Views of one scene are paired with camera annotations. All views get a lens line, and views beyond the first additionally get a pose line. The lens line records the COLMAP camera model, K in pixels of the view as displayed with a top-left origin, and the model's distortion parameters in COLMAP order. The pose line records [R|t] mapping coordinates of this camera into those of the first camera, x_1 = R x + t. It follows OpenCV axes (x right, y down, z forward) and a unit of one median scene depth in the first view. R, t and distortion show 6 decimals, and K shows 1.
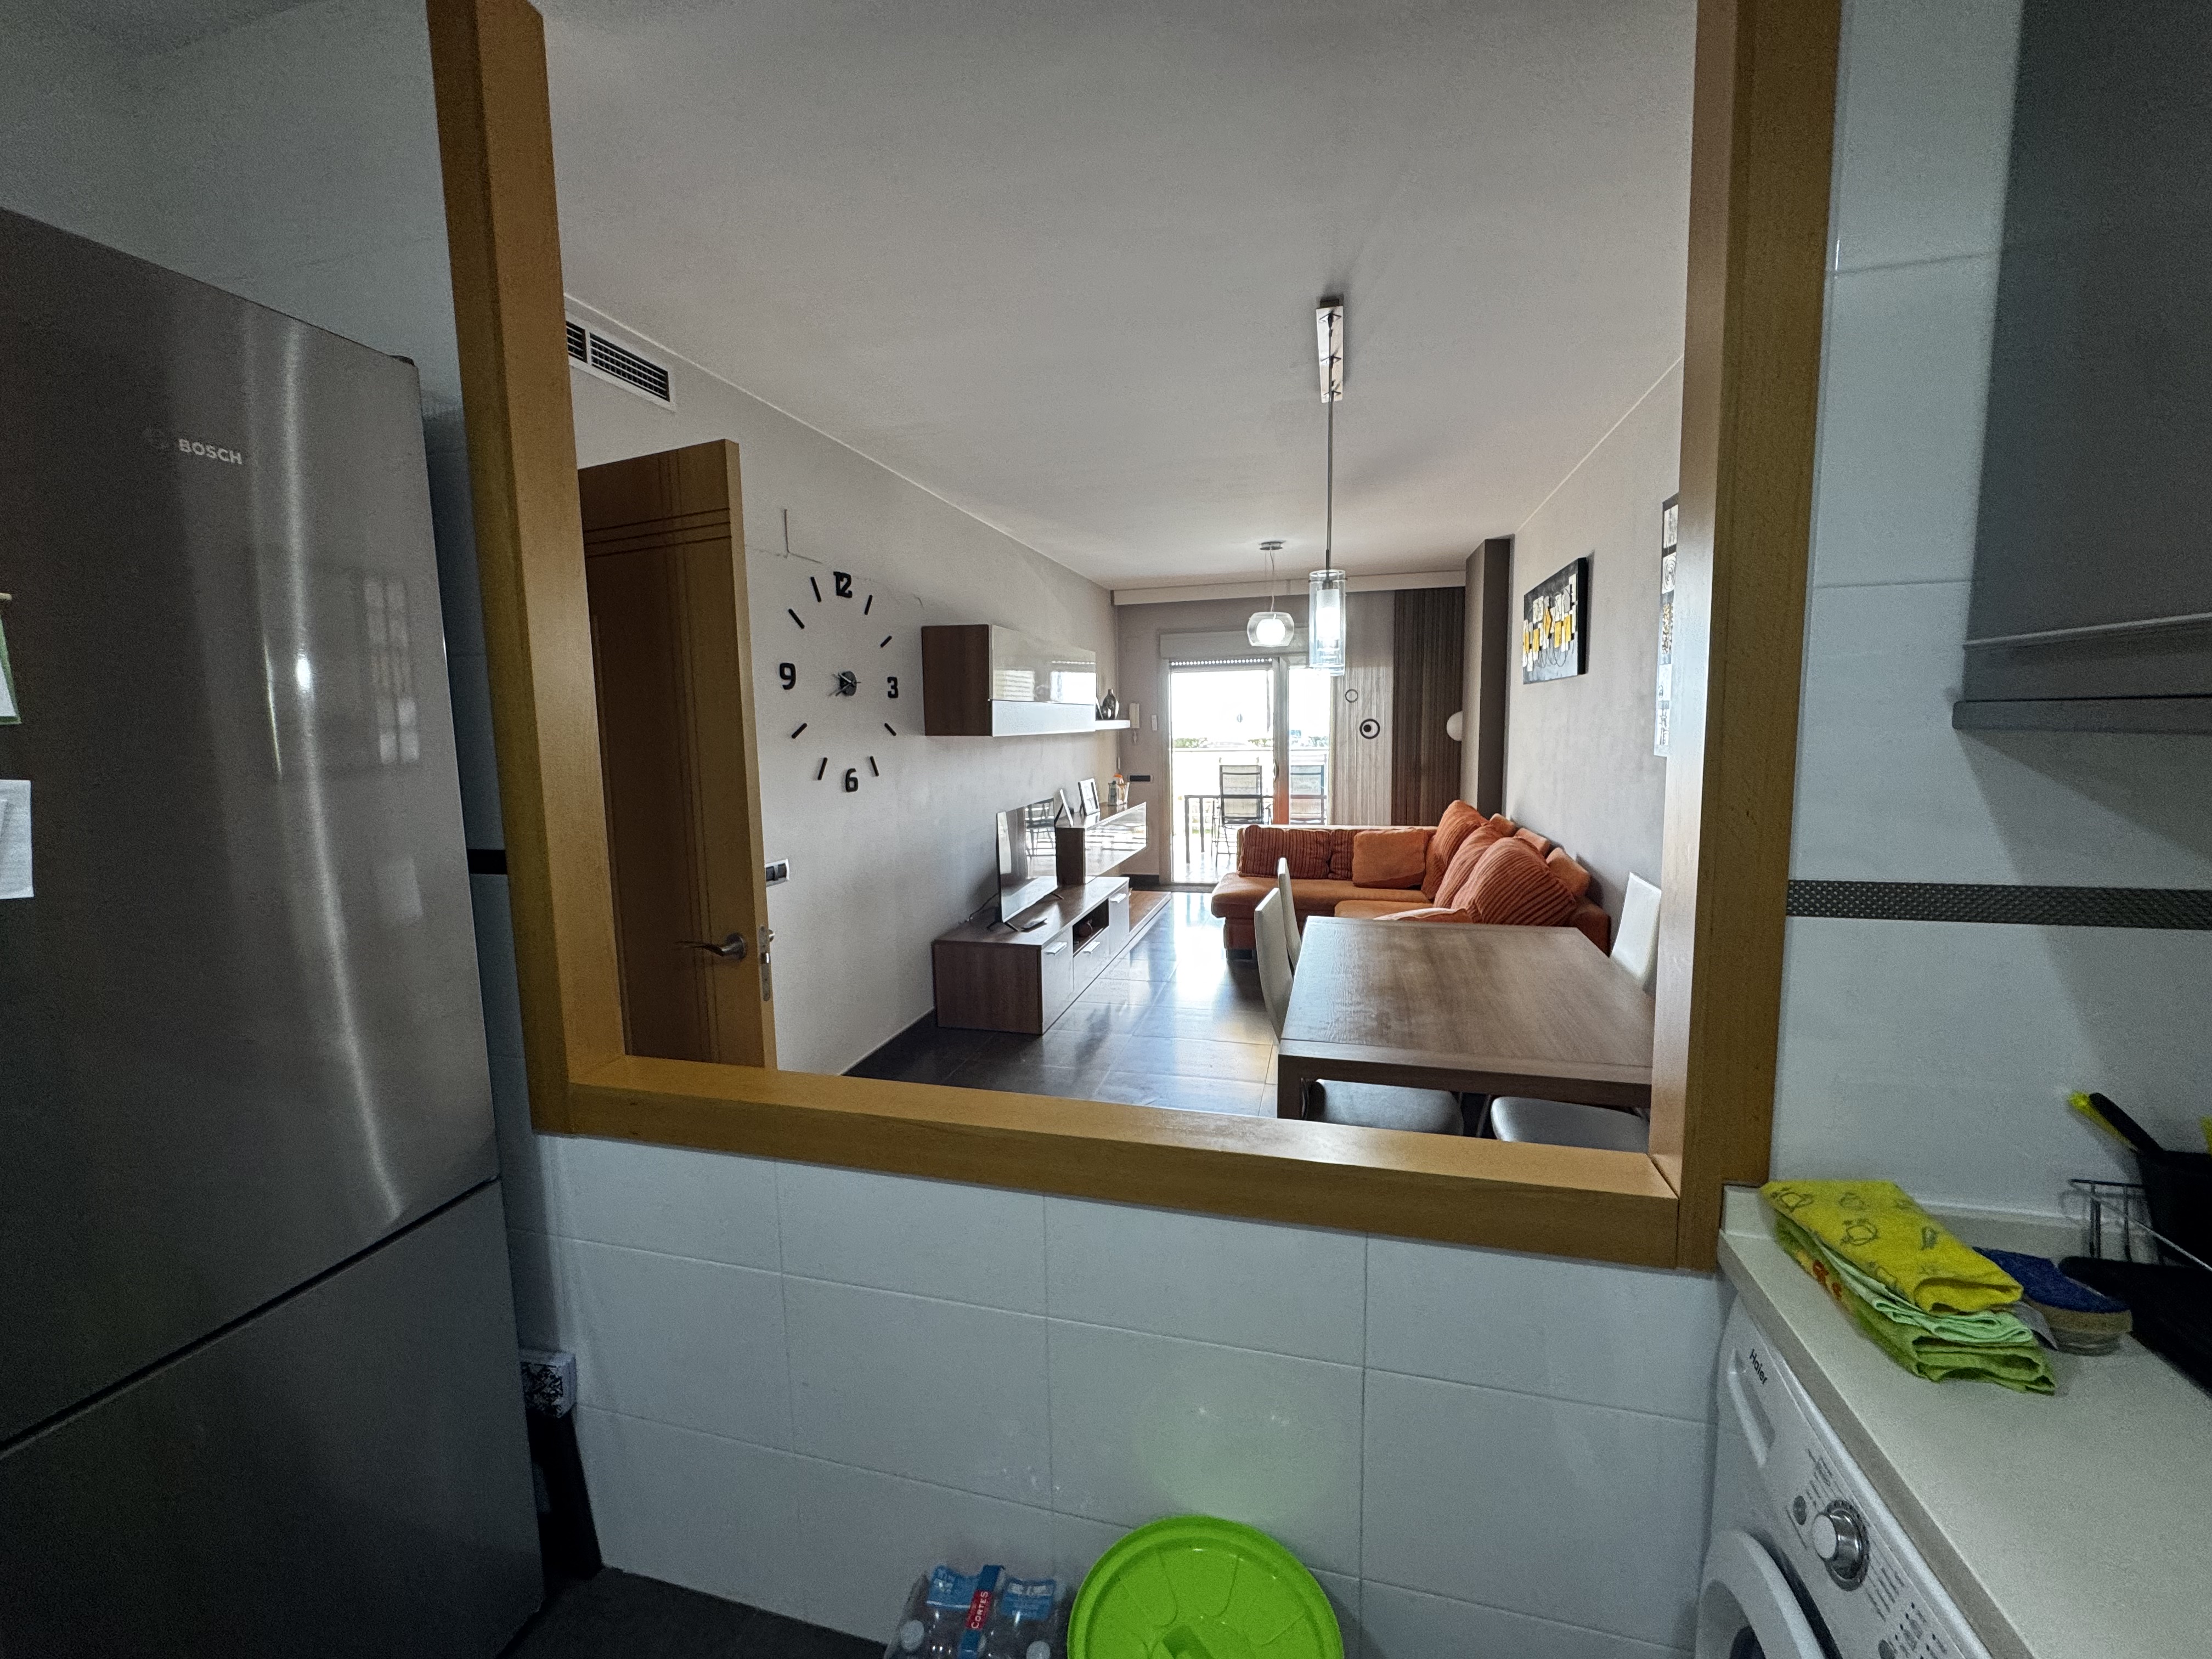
lens RADIAL K [[886.1, 0, 1098.5], [0, 886.1, 828.6], [0, 0, 1]] dist [-0.002272, -0.000076]
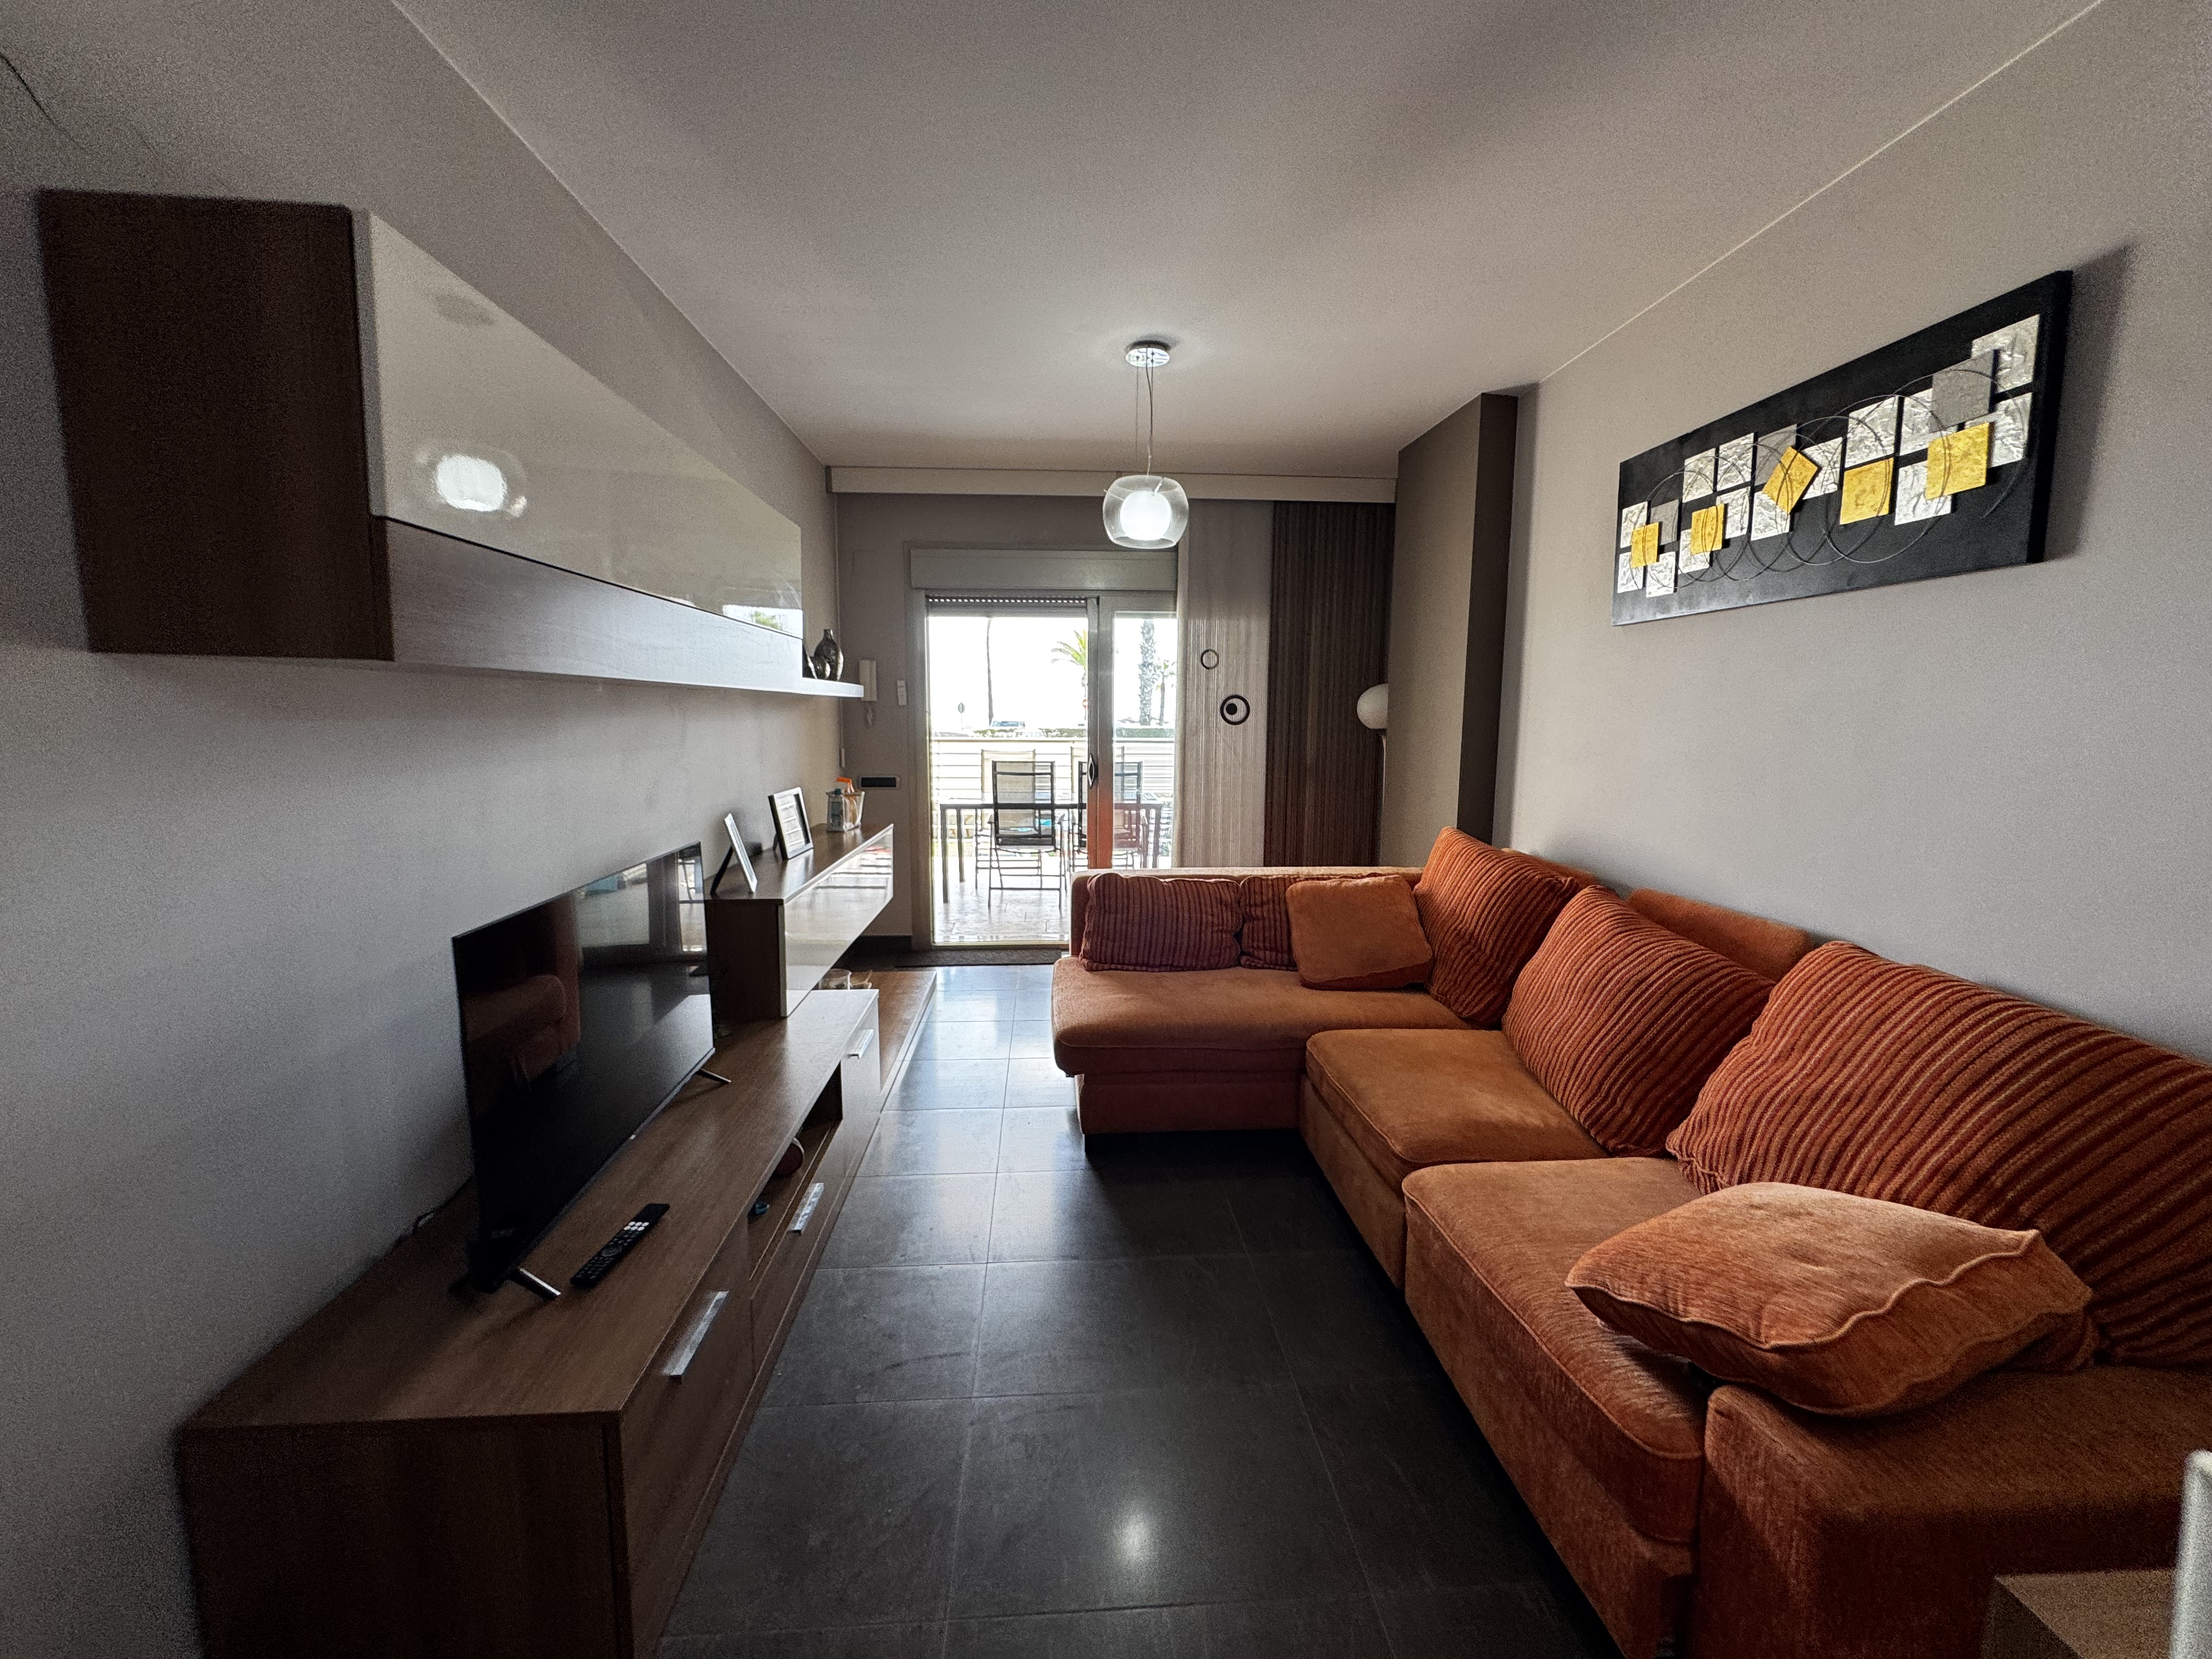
lens RADIAL K [[886.1, 0, 1108.0], [0, 886.1, 821.8], [0, 0, 1]] dist [-0.002272, -0.000076]
pose [[0.945855, -0.015513, 0.324217, -0.002907], [0.014929, 0.999879, 0.004290, -0.032171], [-0.324245, 0.000782, 0.945973, 0.400154]]
